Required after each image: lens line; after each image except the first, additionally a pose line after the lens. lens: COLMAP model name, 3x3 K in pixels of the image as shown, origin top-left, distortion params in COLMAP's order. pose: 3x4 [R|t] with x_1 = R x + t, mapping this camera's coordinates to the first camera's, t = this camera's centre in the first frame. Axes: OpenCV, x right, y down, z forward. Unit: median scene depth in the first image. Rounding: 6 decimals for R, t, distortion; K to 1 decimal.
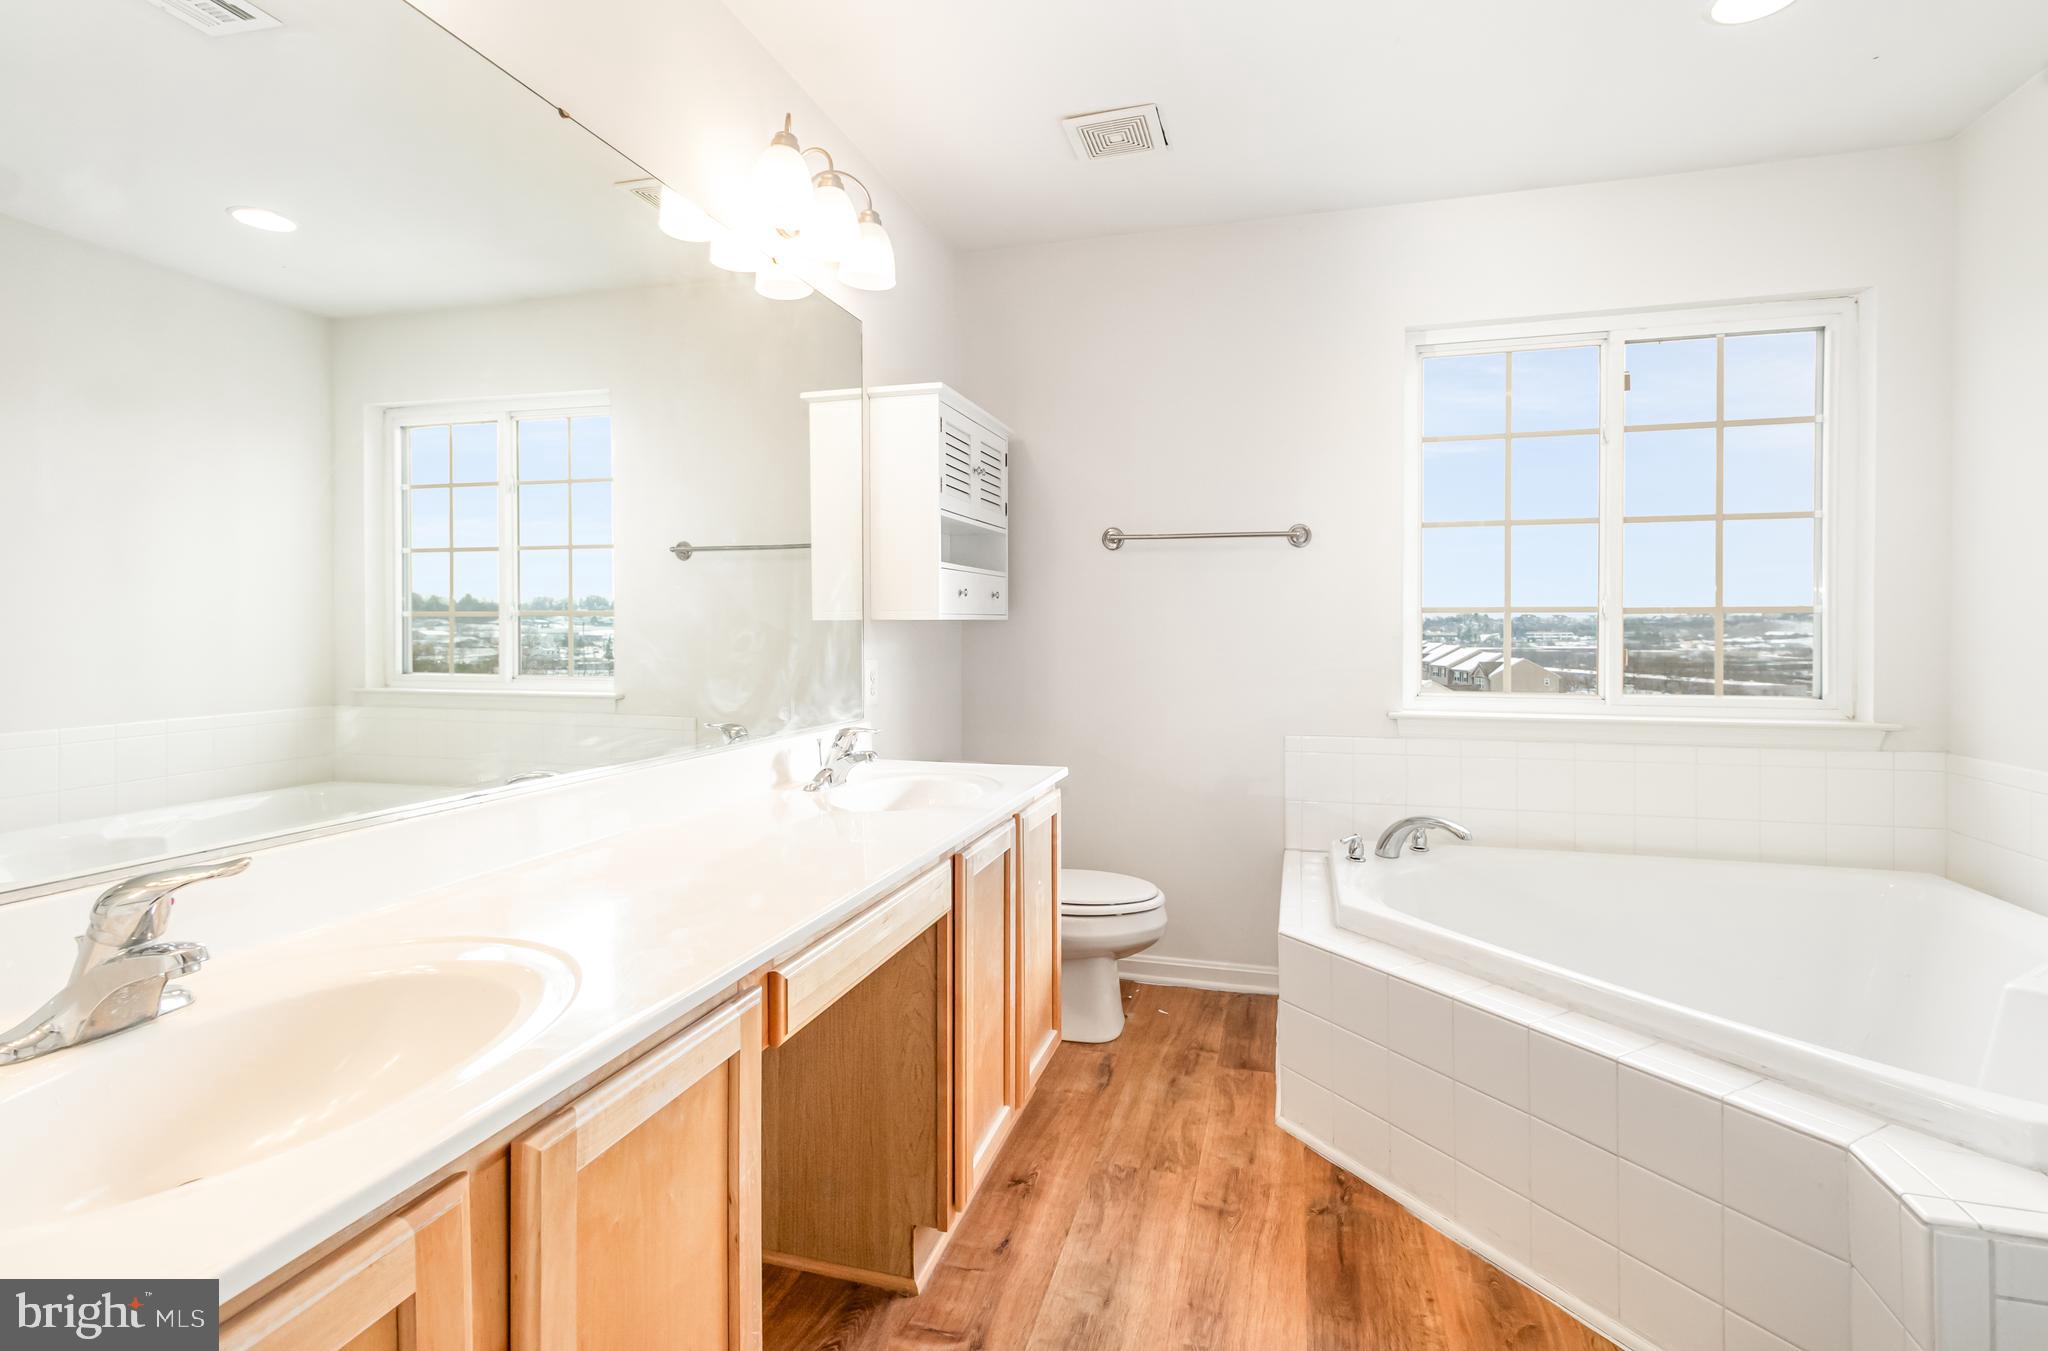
lens RADIAL K [[974.2, 0, 1030.9], [0, 974.2, 634.9], [0, 0, 1]] dist [0.001103, 0.000444]
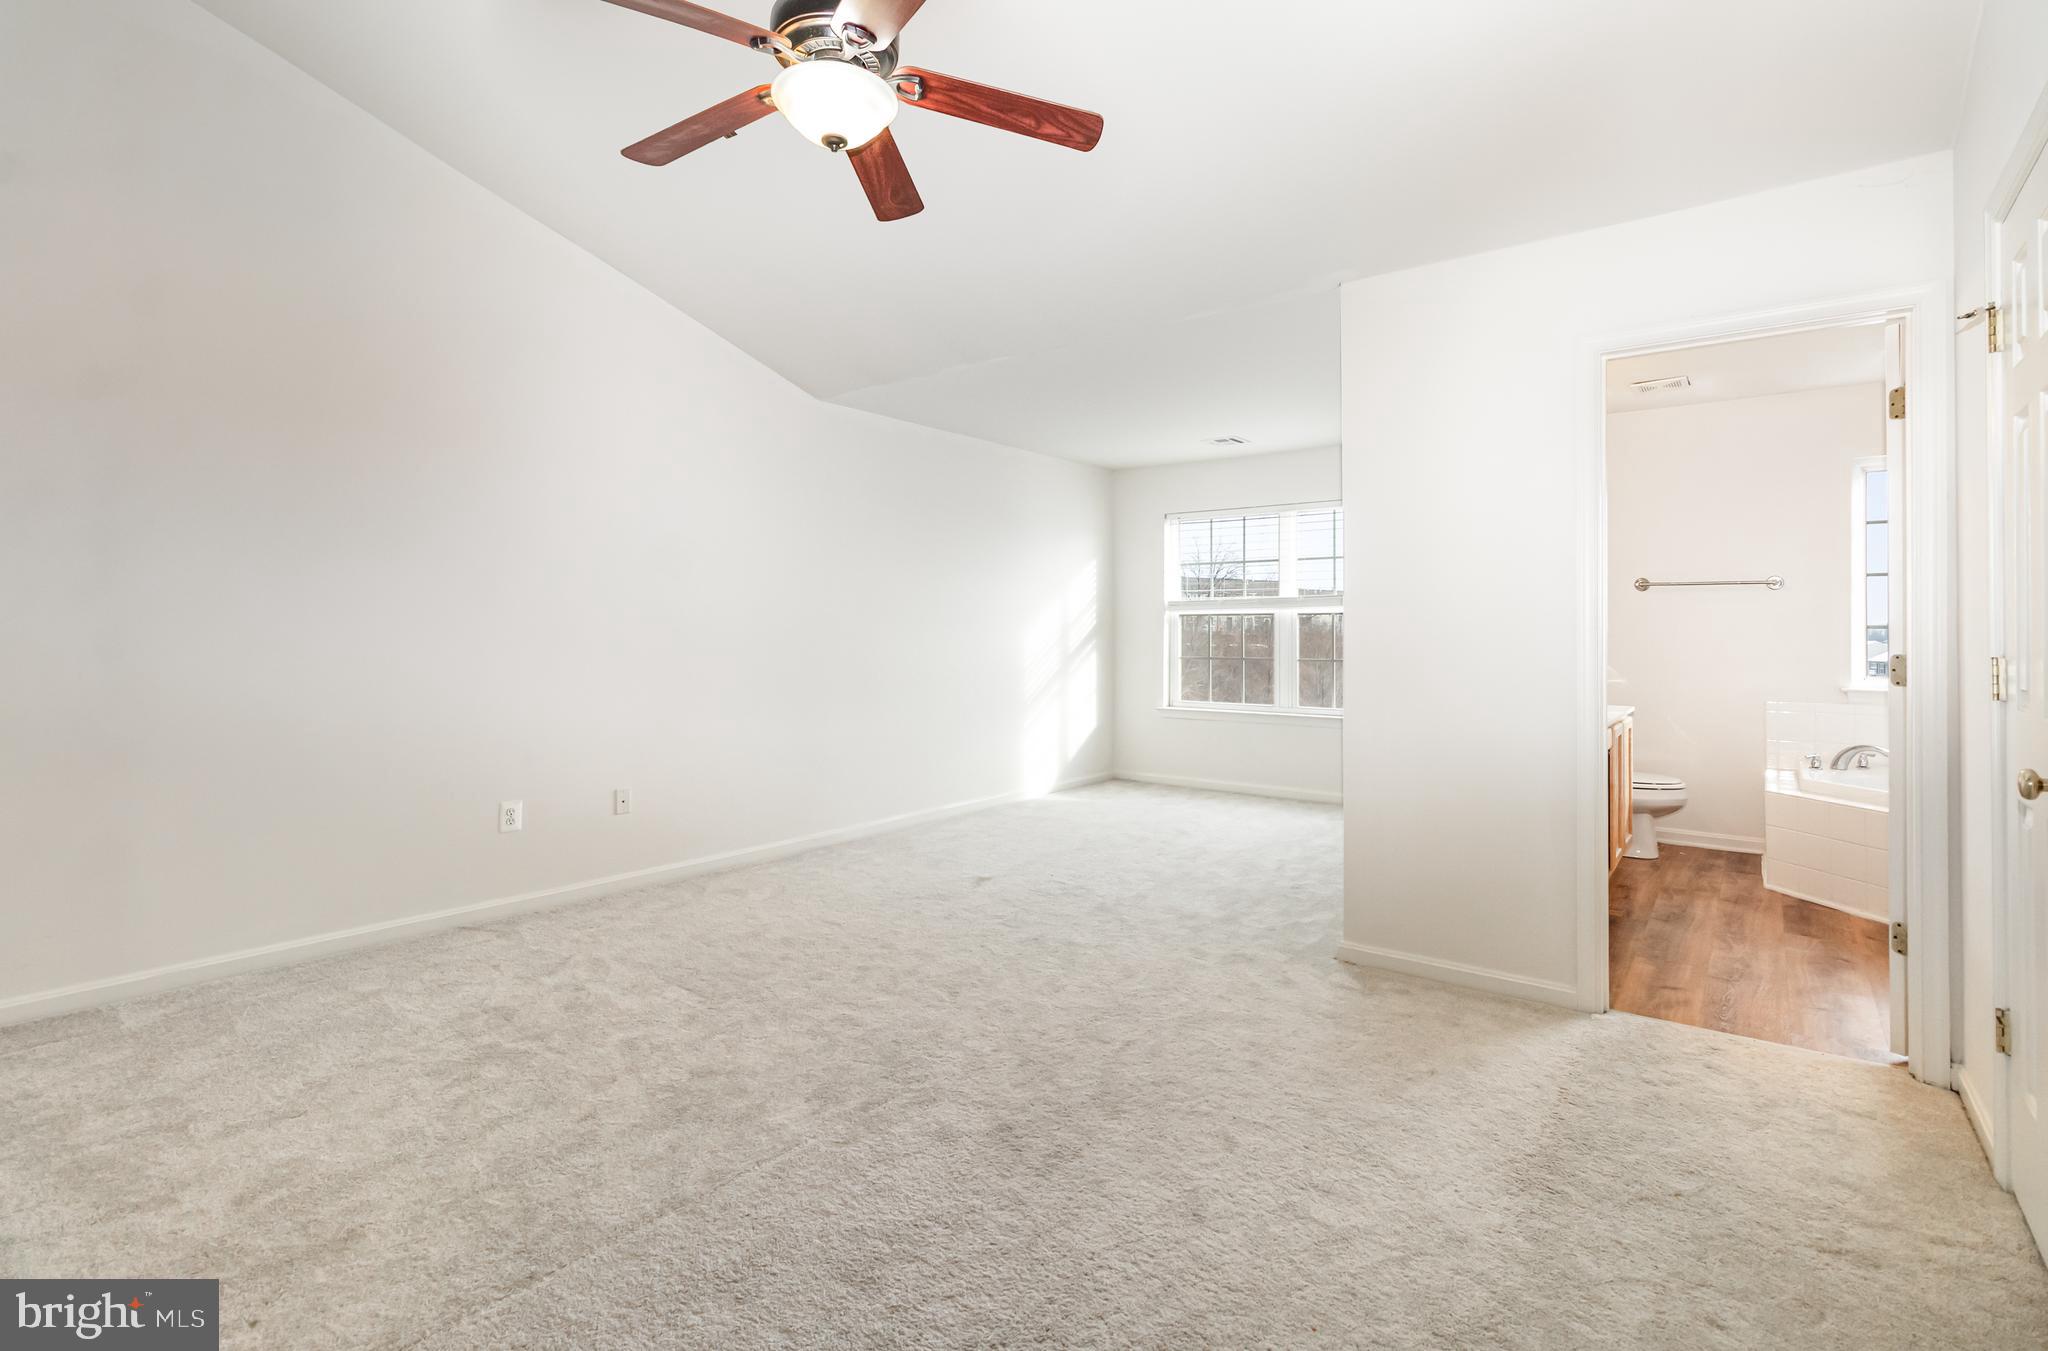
lens RADIAL K [[974.2, 0, 1030.9], [0, 974.2, 634.9], [0, 0, 1]] dist [0.001103, 0.000444]
pose [[0.930411, 0.000661, -0.366518, -0.340075], [-0.006782, 0.999858, -0.015412, 0.026436], [0.366456, 0.016826, 0.930283, -1.162974]]
